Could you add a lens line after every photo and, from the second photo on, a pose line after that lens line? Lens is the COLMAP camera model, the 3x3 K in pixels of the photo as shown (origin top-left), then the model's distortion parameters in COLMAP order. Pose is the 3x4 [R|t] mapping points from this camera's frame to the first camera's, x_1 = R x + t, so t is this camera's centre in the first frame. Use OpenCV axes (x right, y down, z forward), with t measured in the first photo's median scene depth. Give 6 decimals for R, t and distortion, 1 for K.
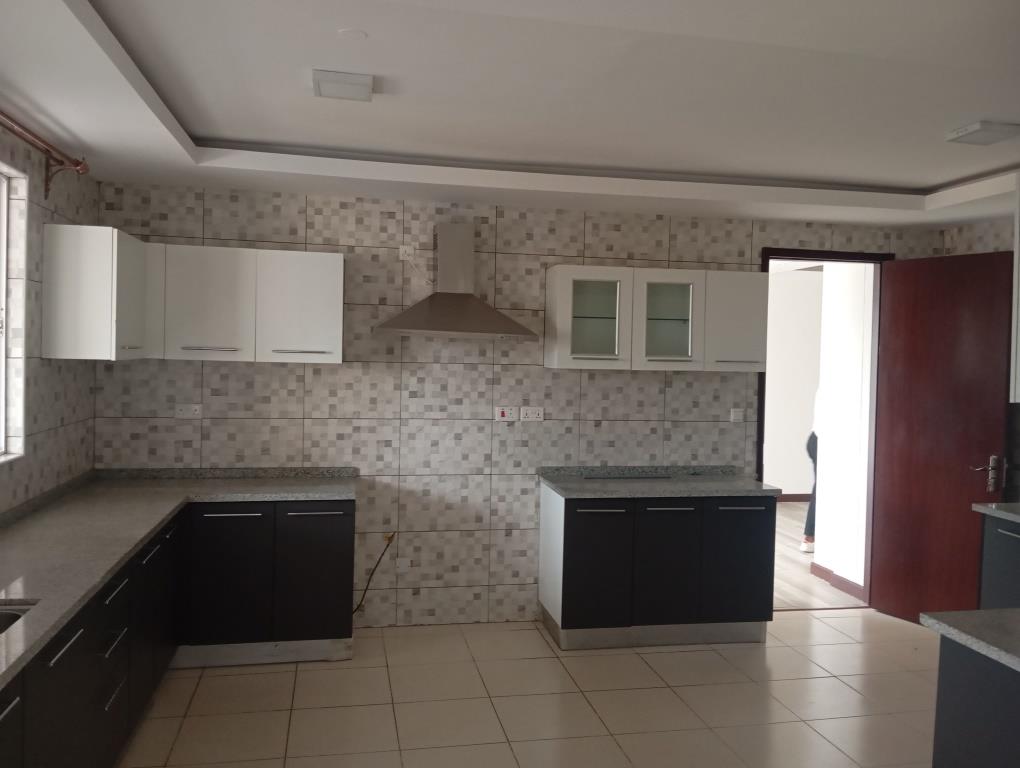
lens RADIAL K [[830.0, 0, 516.0], [0, 830.0, 370.6], [0, 0, 1]] dist [0.100371, -0.173127]
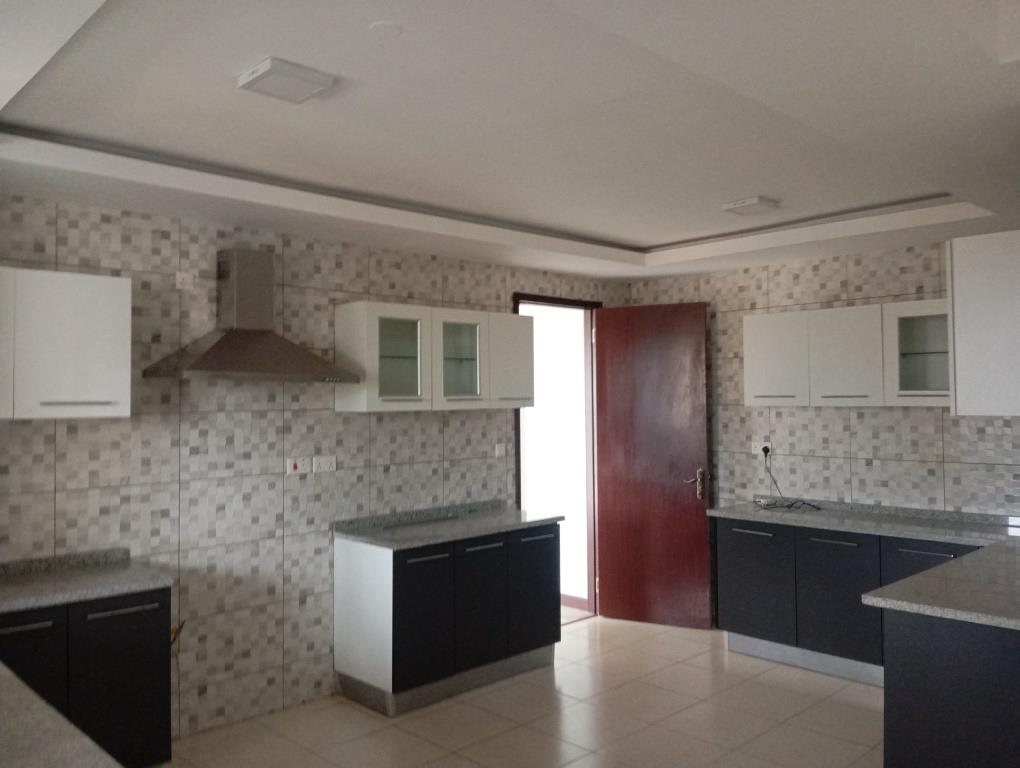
lens RADIAL K [[830.0, 0, 516.0], [0, 830.0, 370.6], [0, 0, 1]] dist [0.100371, -0.173127]
pose [[0.842266, -0.014143, 0.538876, -0.296924], [0.042568, 0.998279, -0.040334, -0.003787], [-0.537379, 0.056911, 0.841419, 0.115772]]
